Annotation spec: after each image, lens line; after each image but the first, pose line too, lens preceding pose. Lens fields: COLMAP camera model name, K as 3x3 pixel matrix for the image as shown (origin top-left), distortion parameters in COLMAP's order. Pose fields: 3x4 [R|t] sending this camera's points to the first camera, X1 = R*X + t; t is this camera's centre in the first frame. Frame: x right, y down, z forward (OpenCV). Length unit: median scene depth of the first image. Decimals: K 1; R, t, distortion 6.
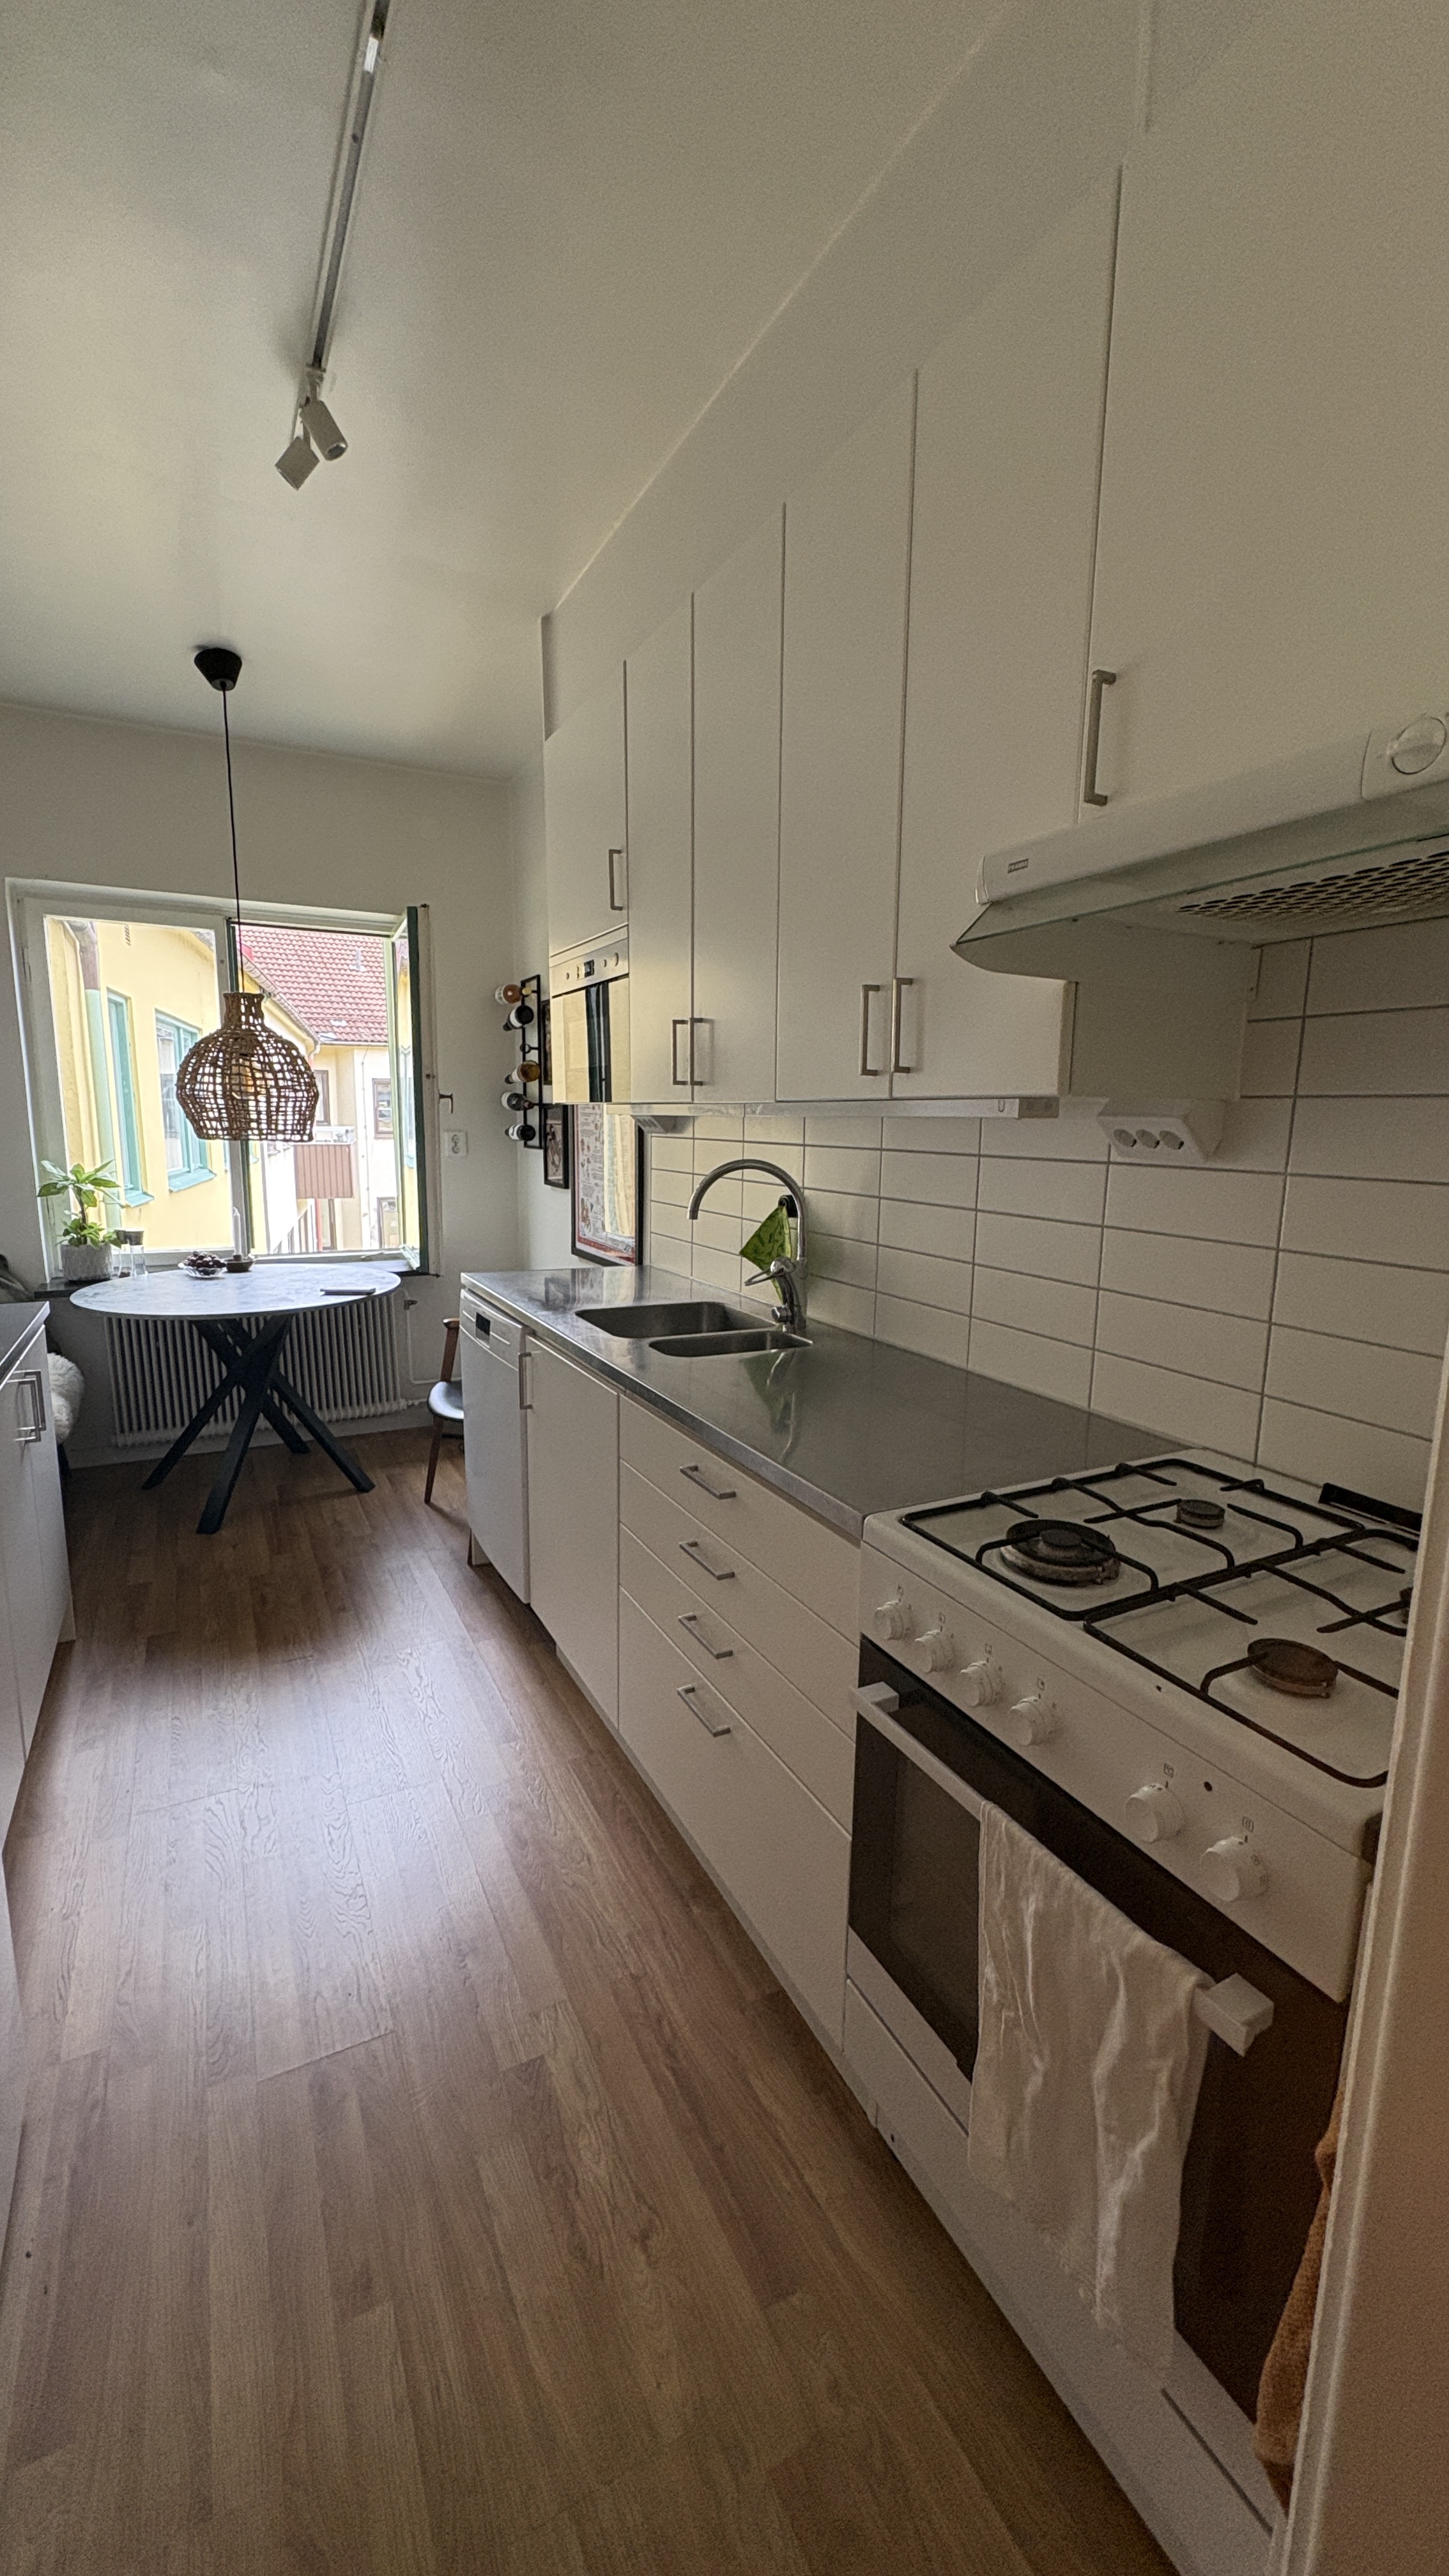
lens RADIAL K [[1022.9, 0, 724.1], [0, 1022.9, 1293.7], [0, 0, 1]] dist [0.000906, -0.000783]
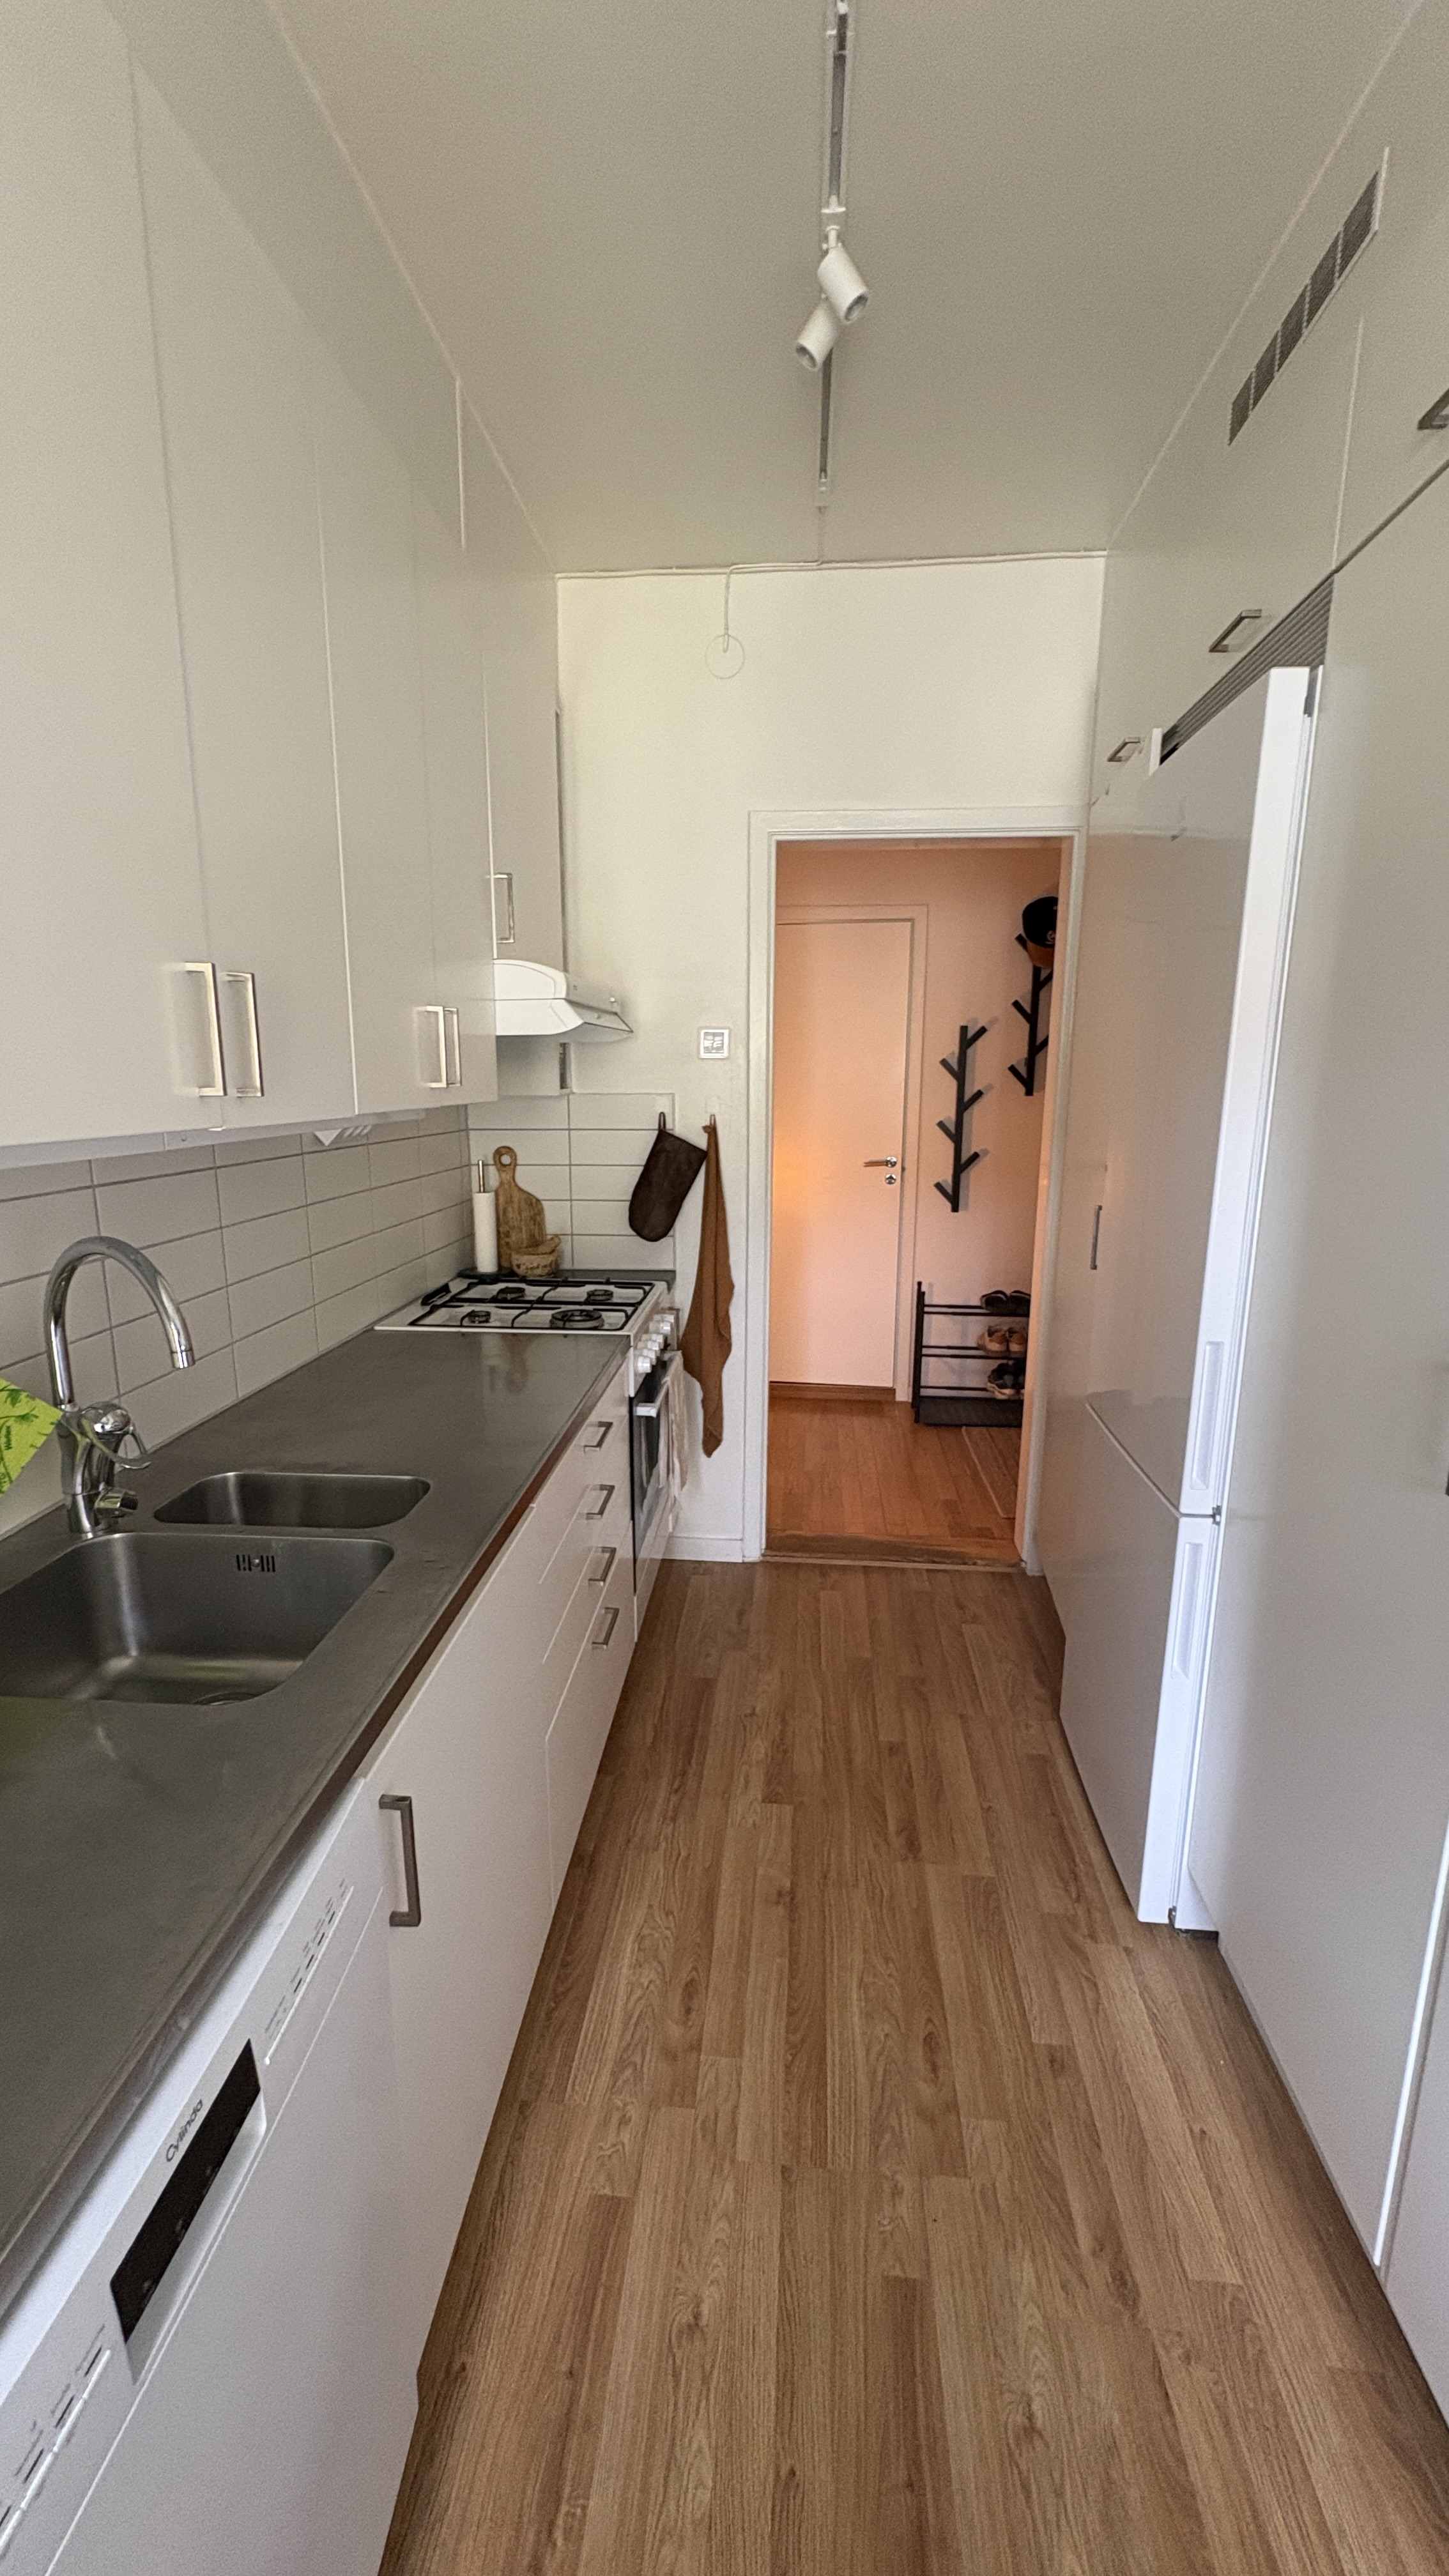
lens RADIAL K [[1022.9, 0, 724.0], [0, 1022.9, 1288.6], [0, 0, 1]] dist [0.000906, -0.000783]
pose [[-0.849256, -0.121916, 0.513712, -0.779973], [0.077879, 0.933407, 0.350267, -0.405242], [-0.522205, 0.337473, -0.783207, 1.924771]]
